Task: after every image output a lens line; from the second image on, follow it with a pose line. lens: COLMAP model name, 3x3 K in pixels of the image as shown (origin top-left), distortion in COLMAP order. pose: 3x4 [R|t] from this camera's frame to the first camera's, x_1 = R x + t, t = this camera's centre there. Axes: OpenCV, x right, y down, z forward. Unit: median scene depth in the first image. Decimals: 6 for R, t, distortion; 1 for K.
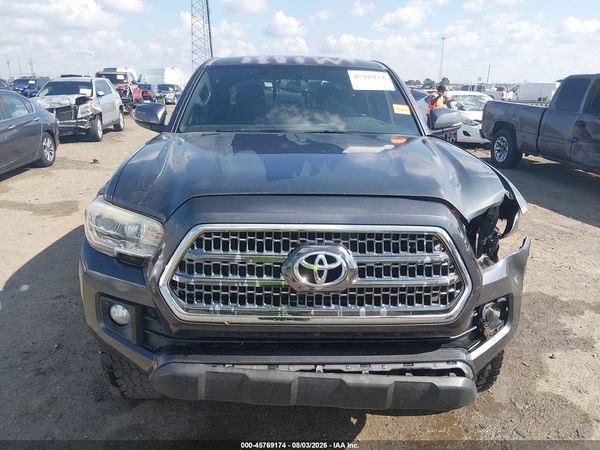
lens RADIAL K [[455.1, 0, 297.2], [0, 455.1, 224.3], [0, 0, 1]] dist [0.102075, -0.175020]
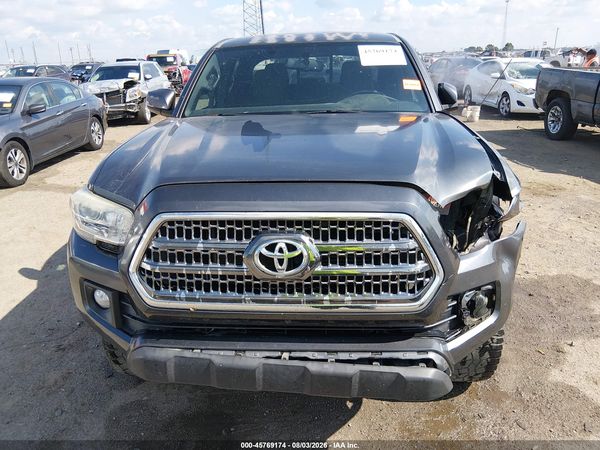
lens RADIAL K [[456.5, 0, 299.0], [0, 456.5, 221.5], [0, 0, 1]] dist [0.097376, -0.168902]
pose [[0.993637, -0.006541, -0.112443, 0.169329], [0.011491, 0.998990, 0.043428, -0.018398], [0.112045, -0.044443, 0.992709, 0.018585]]
